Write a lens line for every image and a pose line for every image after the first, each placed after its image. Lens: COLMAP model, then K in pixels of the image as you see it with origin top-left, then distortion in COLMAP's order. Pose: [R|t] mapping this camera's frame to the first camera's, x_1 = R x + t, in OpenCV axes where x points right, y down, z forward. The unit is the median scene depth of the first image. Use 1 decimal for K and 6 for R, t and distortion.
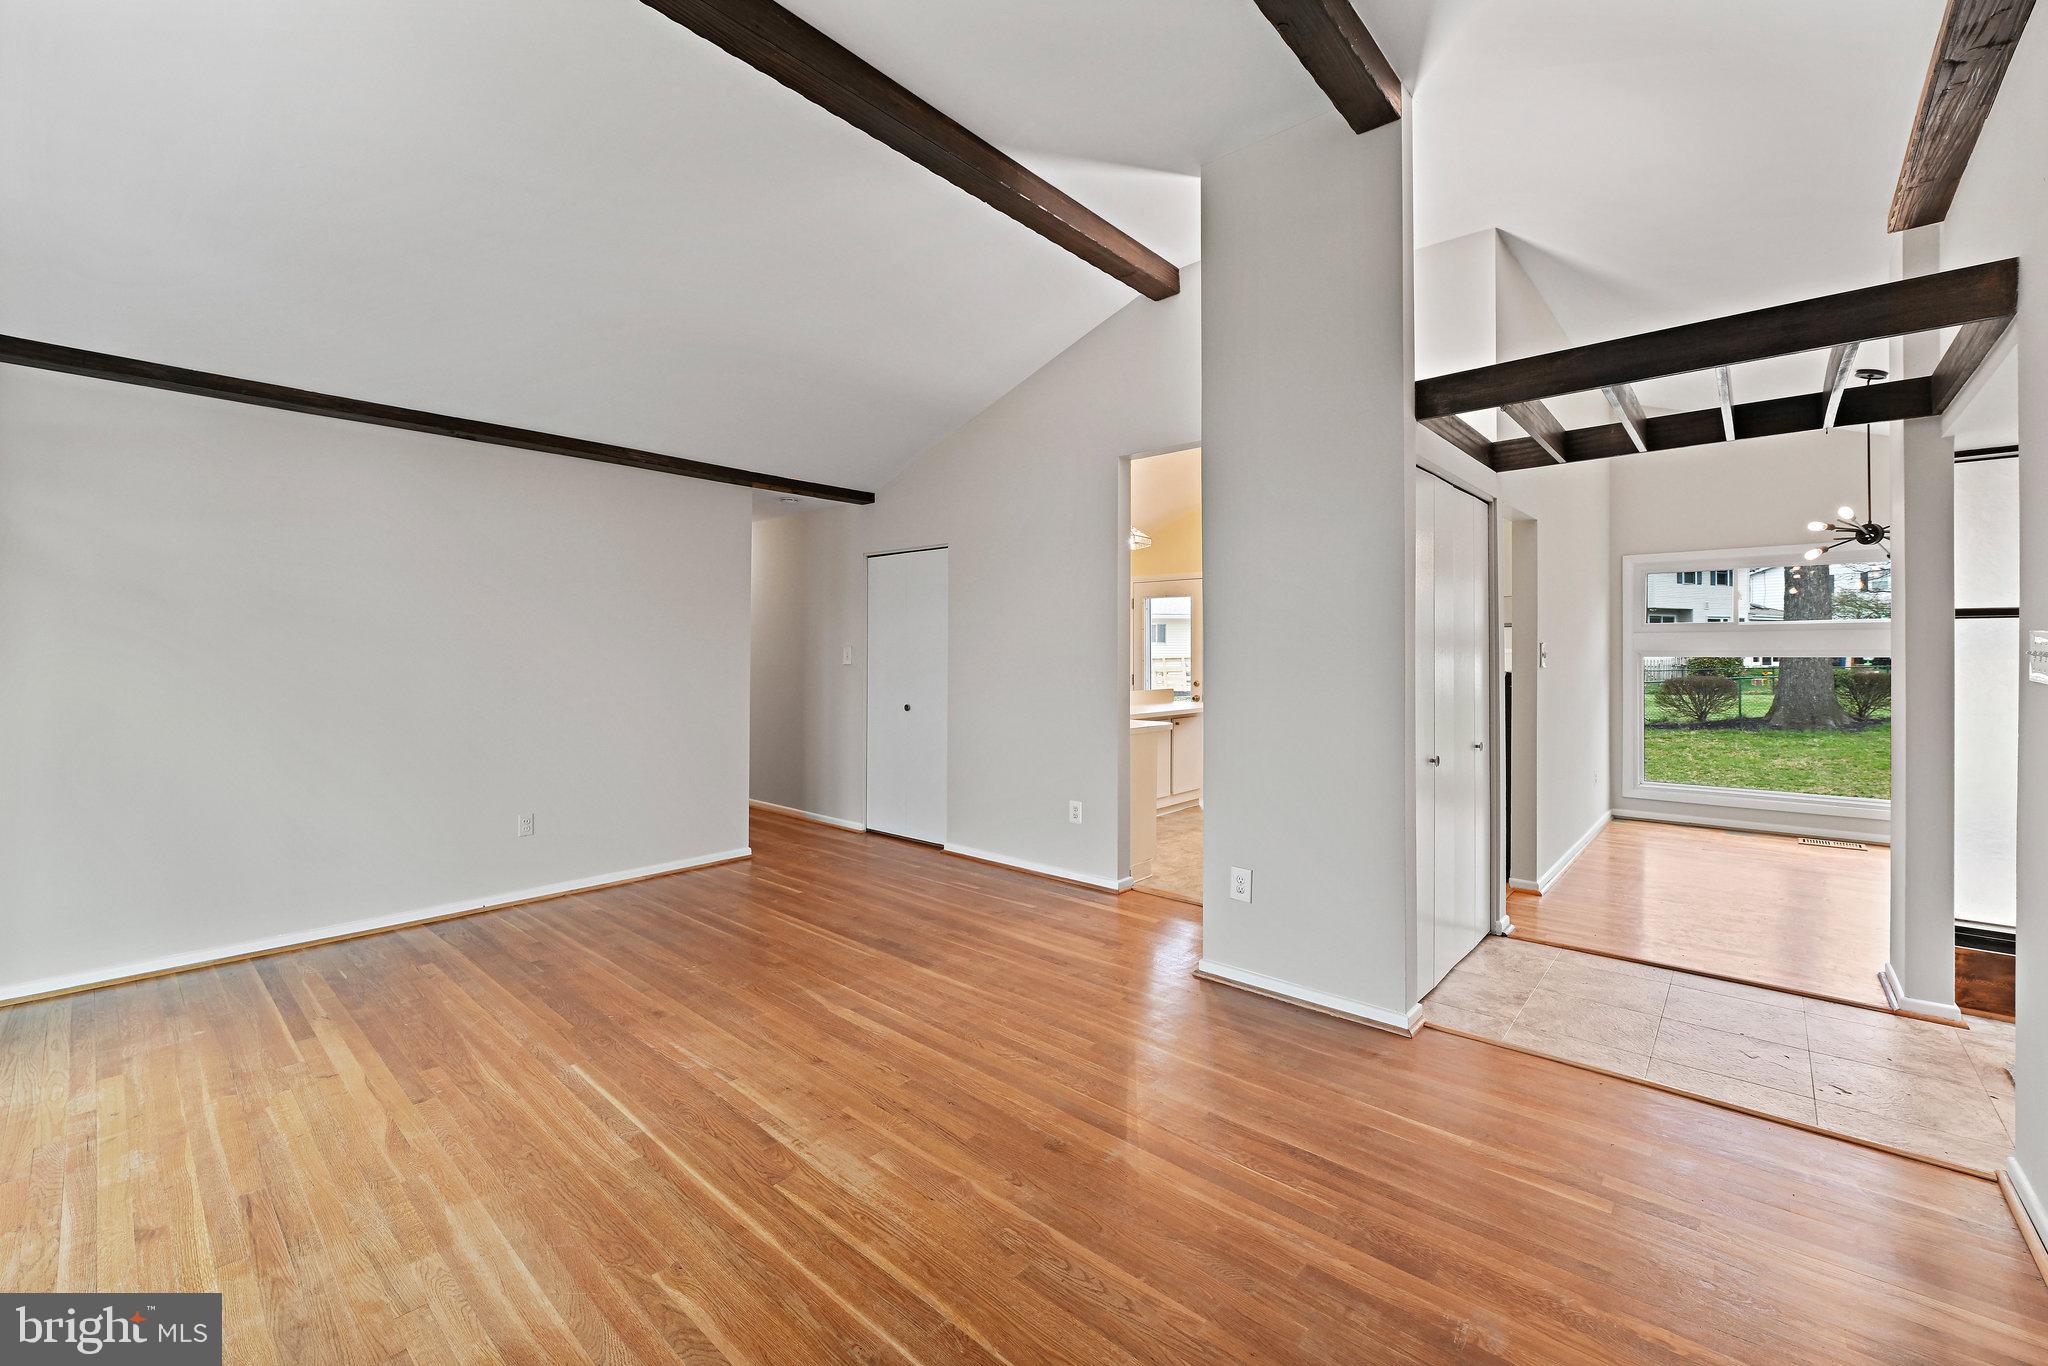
lens RADIAL K [[820.2, 0, 1036.5], [0, 820.2, 664.0], [0, 0, 1]] dist [-0.011073, -0.000798]
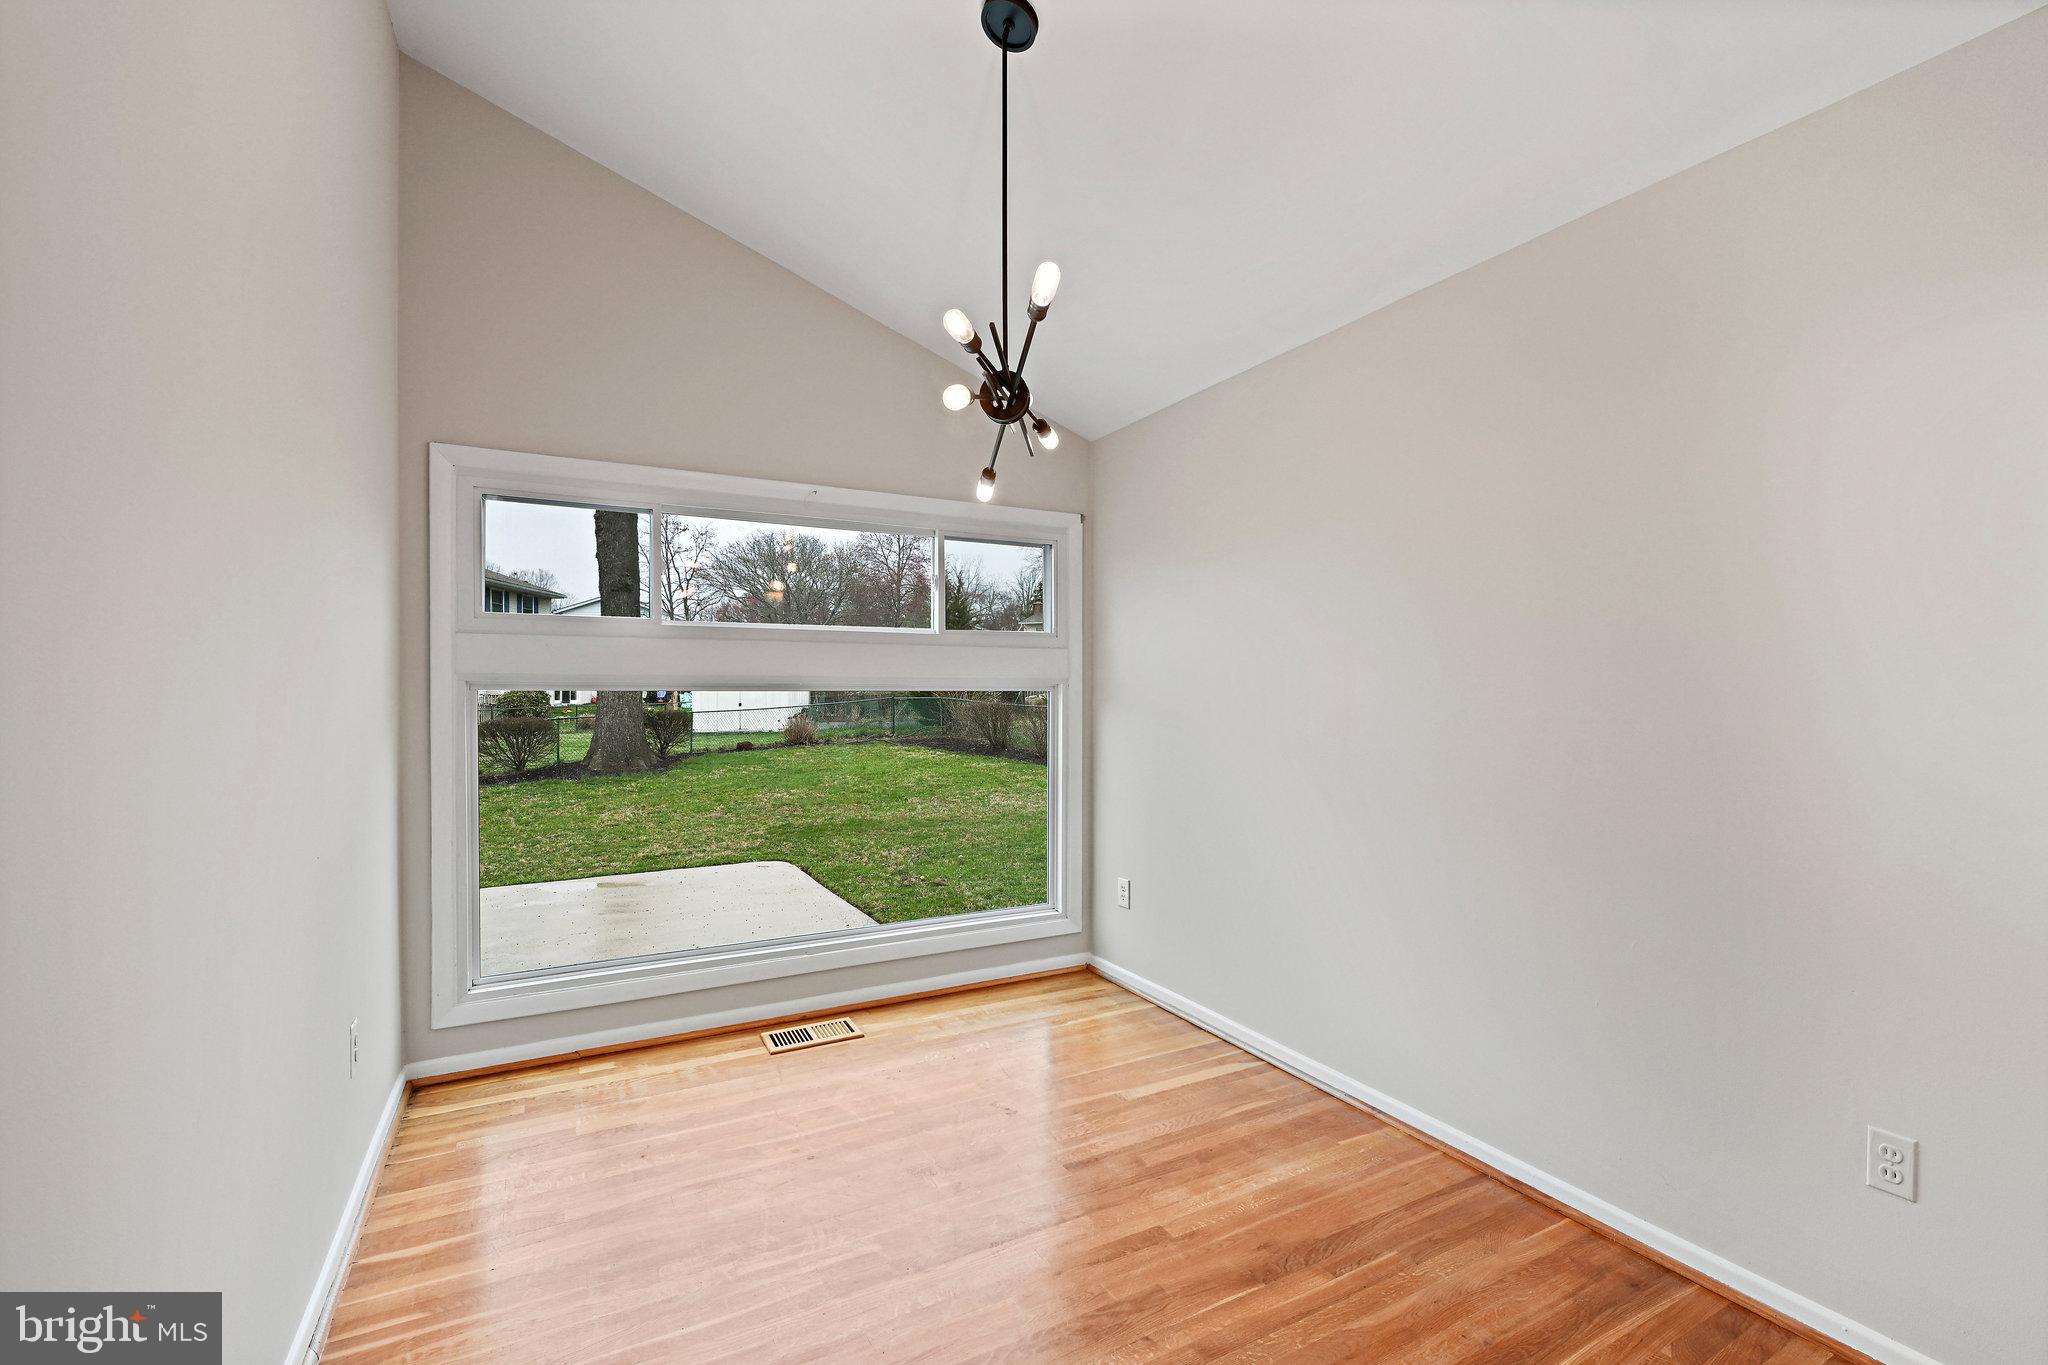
lens RADIAL K [[901.3, 0, 1032.3], [0, 901.3, 691.0], [0, 0, 1]] dist [-0.012386, -0.000221]
pose [[0.346119, 0.005200, 0.938176, 0.142312], [0.007851, 0.999934, -0.008438, -0.000450], [-0.938158, 0.010287, 0.346056, 0.198718]]
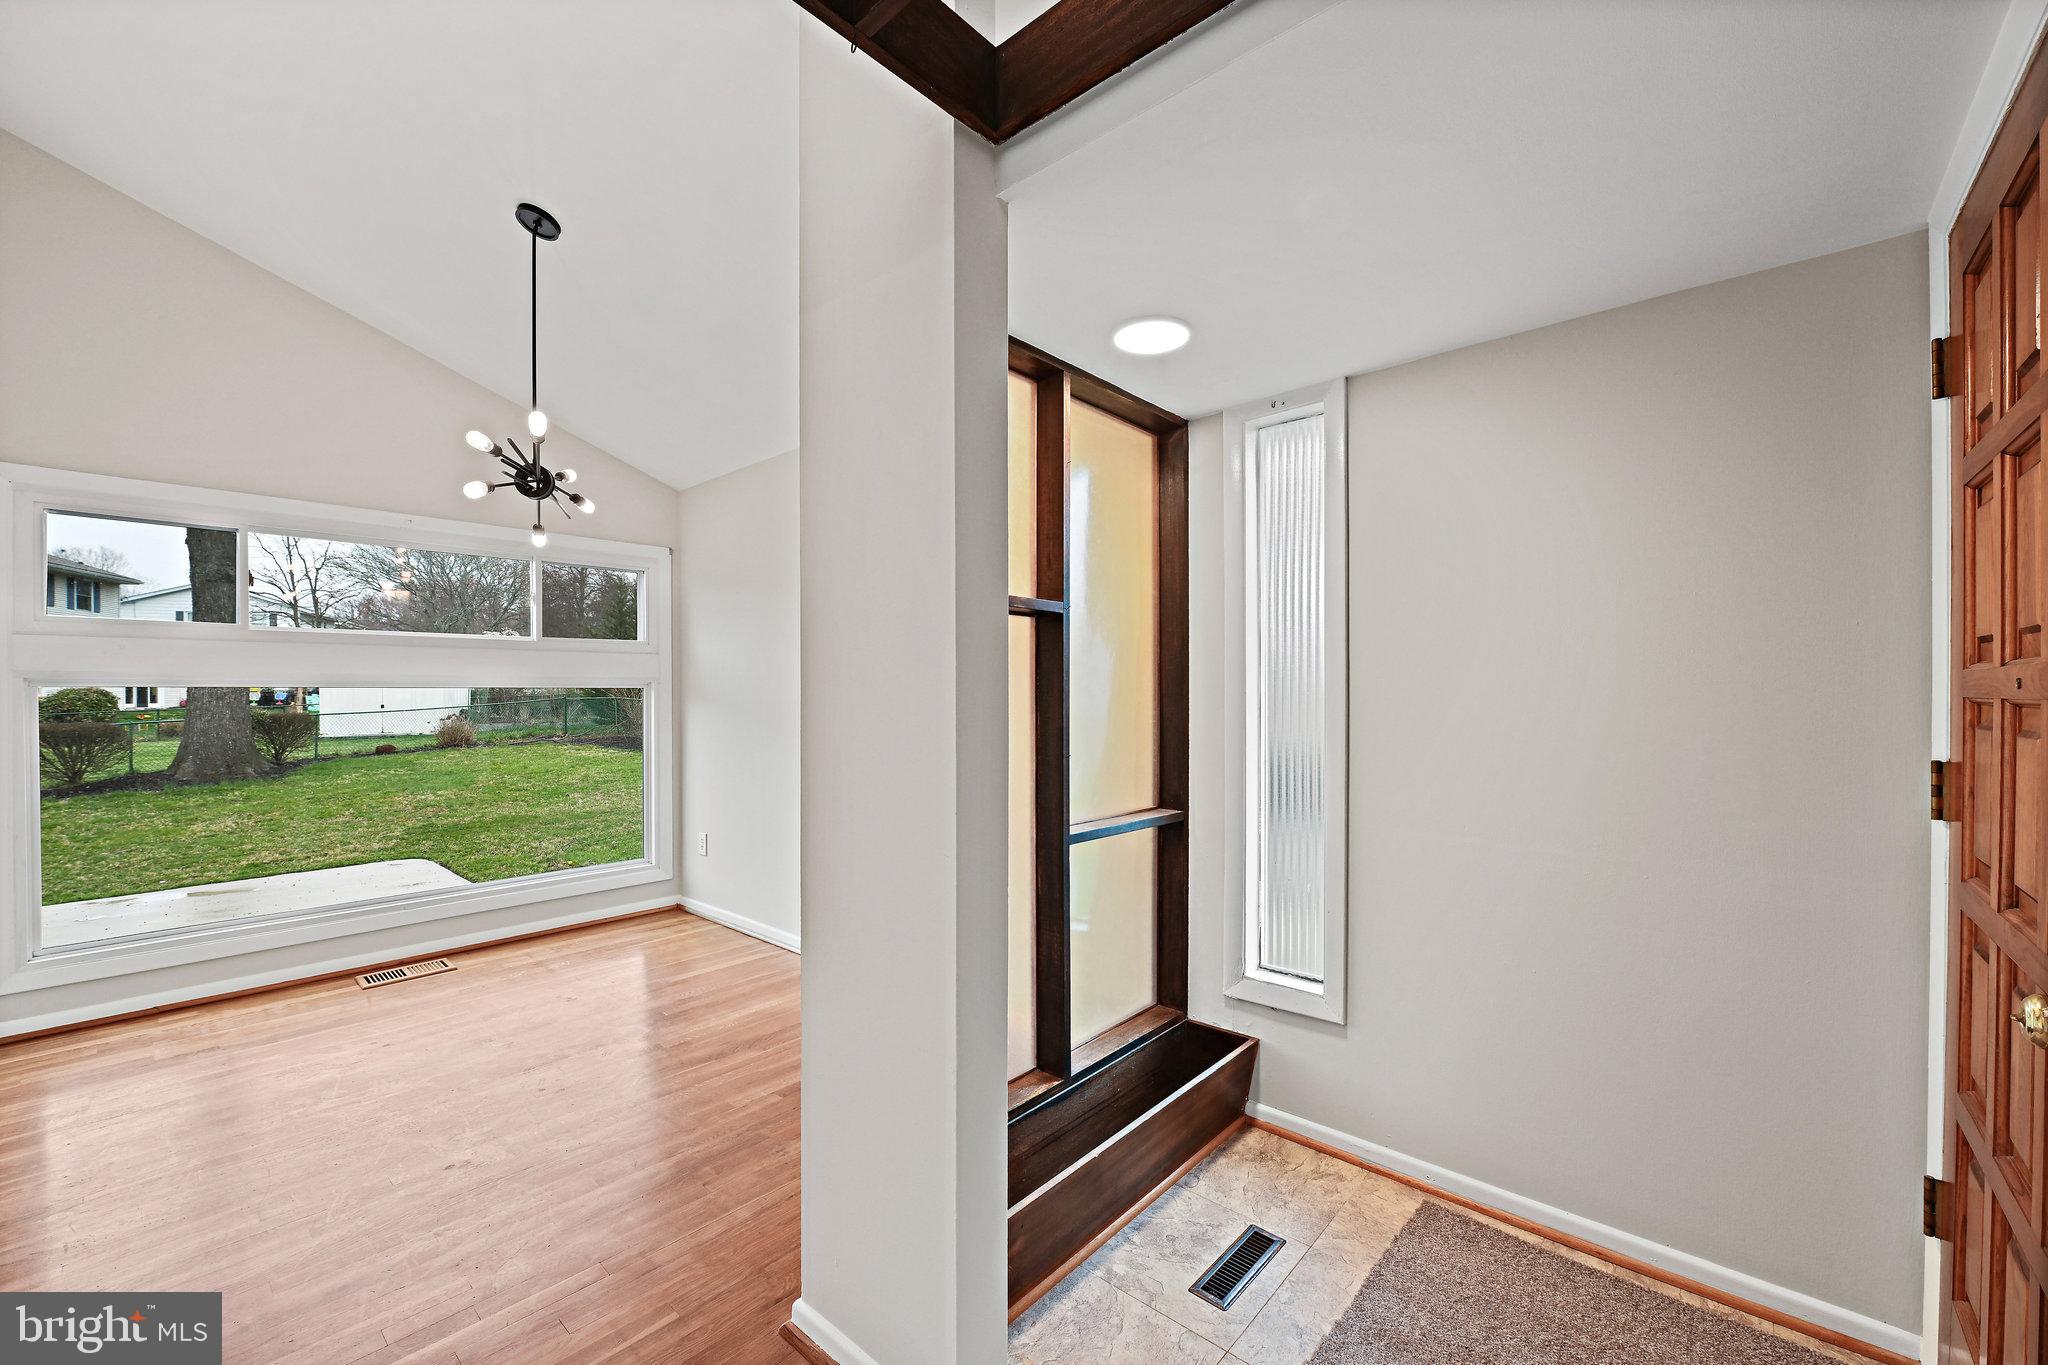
lens RADIAL K [[820.2, 0, 1033.4], [0, 820.2, 691.9], [0, 0, 1]] dist [-0.011073, -0.000798]
pose [[-0.001926, 0.003498, 0.999992, 0.098946], [0.013198, 0.999907, -0.003472, 0.001491], [-0.999911, 0.013191, -0.001972, 0.150793]]
